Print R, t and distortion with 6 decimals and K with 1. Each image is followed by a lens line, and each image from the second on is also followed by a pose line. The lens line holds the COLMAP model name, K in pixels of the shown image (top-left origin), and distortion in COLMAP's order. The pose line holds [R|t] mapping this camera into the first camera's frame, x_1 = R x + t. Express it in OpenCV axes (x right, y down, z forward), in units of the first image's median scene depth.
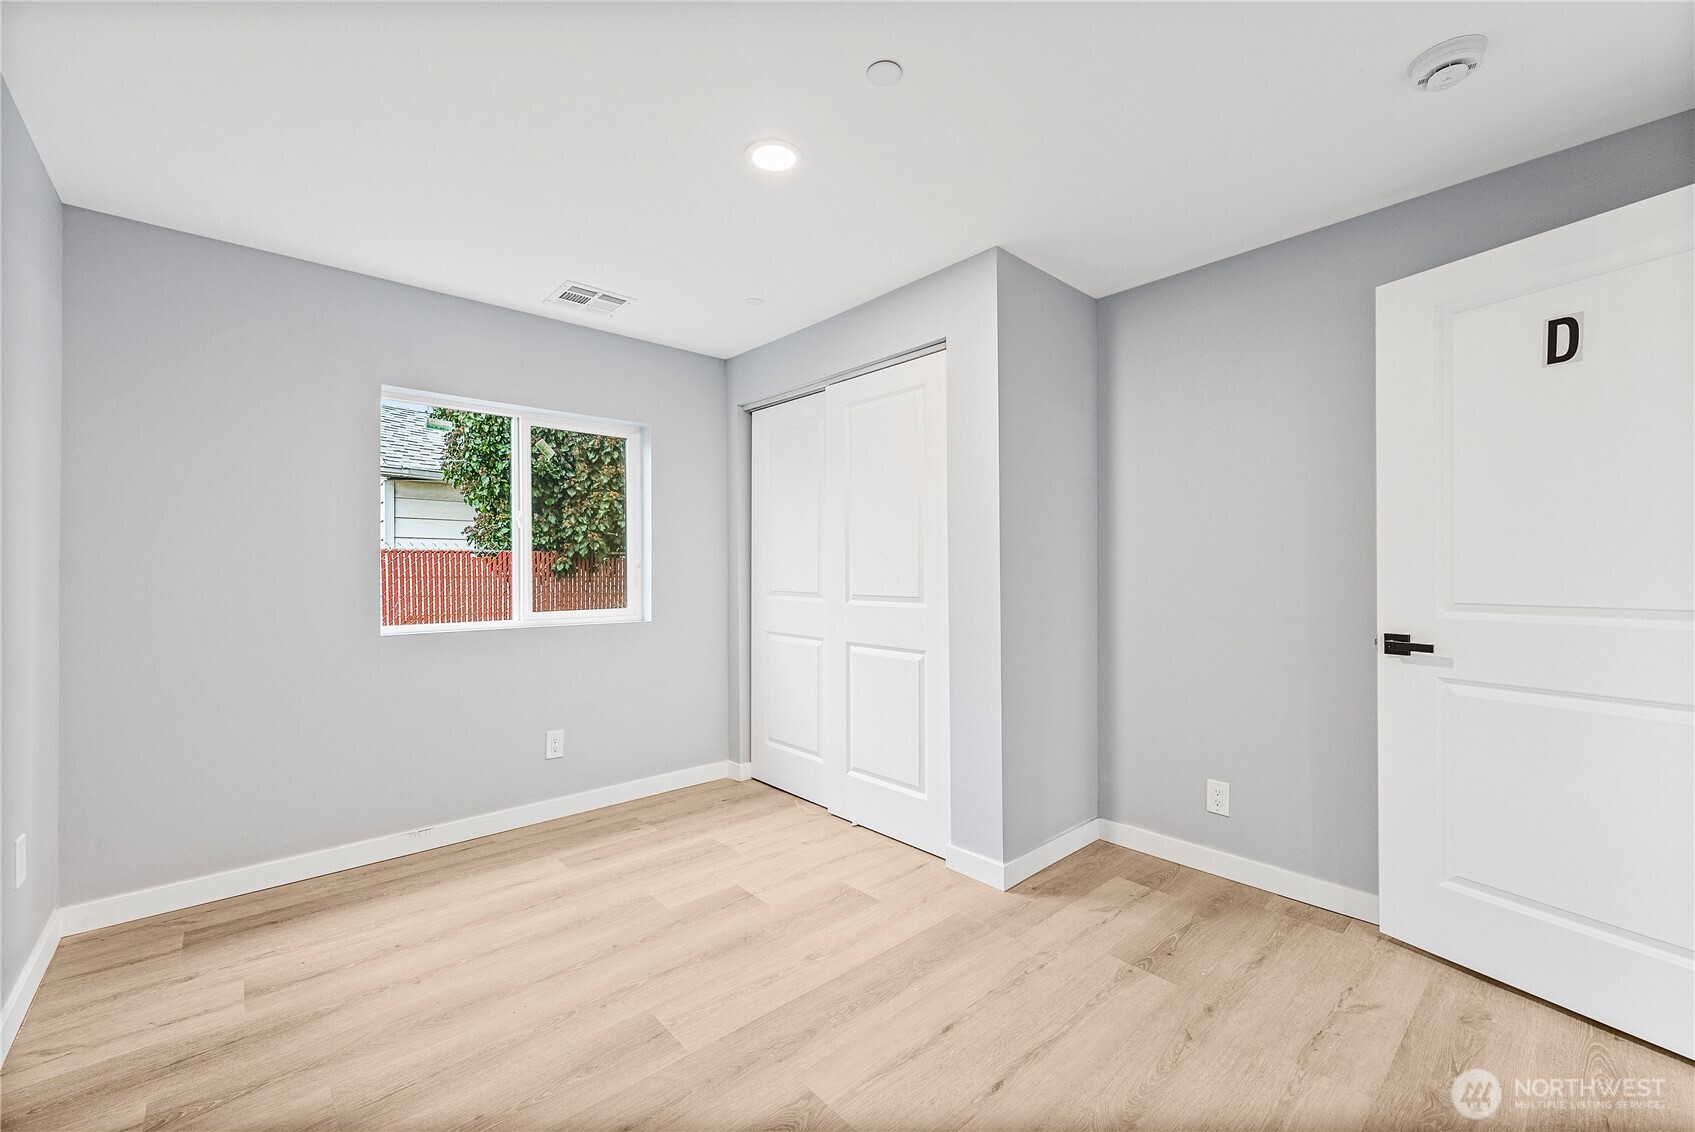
lens RADIAL K [[695.7, 0, 847.7], [0, 695.7, 567.6], [0, 0, 1]] dist [0.001735, -0.000347]
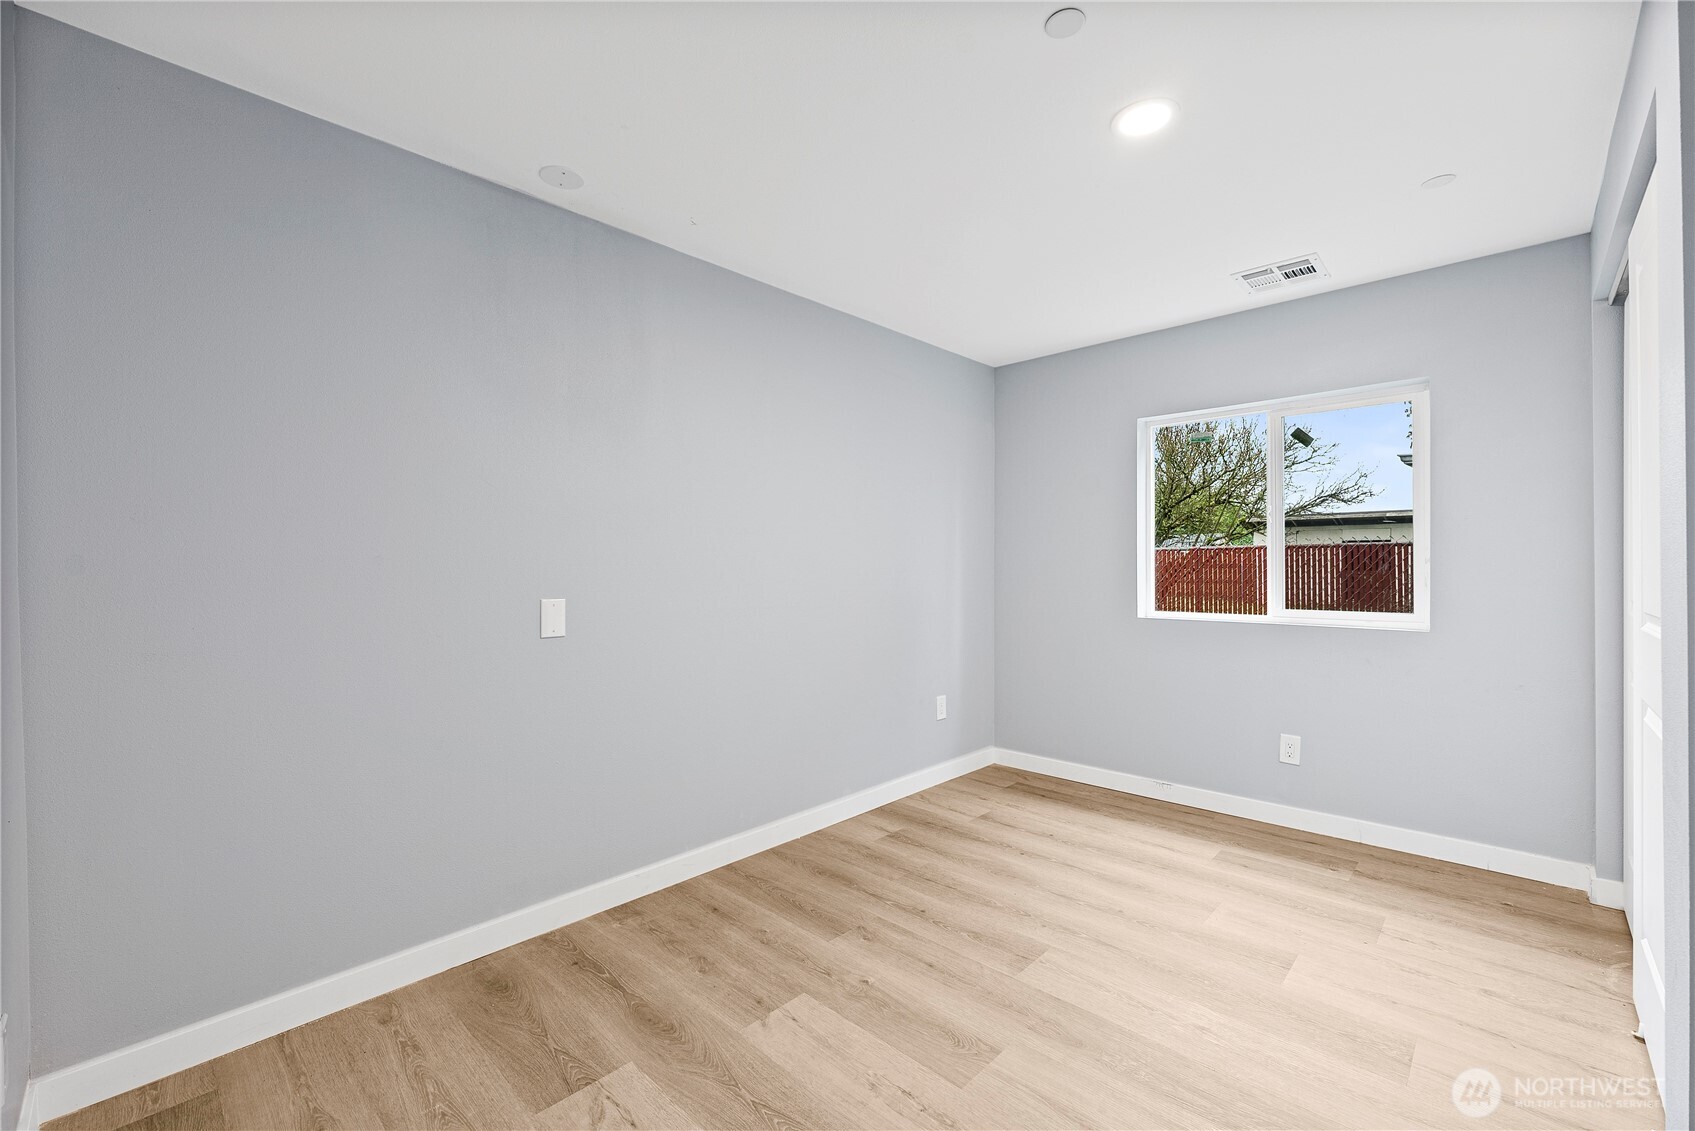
lens RADIAL K [[695.7, 0, 847.0], [0, 695.7, 567.7], [0, 0, 1]] dist [0.001735, -0.000347]
pose [[0.071671, 0.003098, -0.997424, 0.553735], [0.008294, 0.999959, 0.003702, -0.002668], [0.997394, -0.008538, 0.071642, 0.380177]]
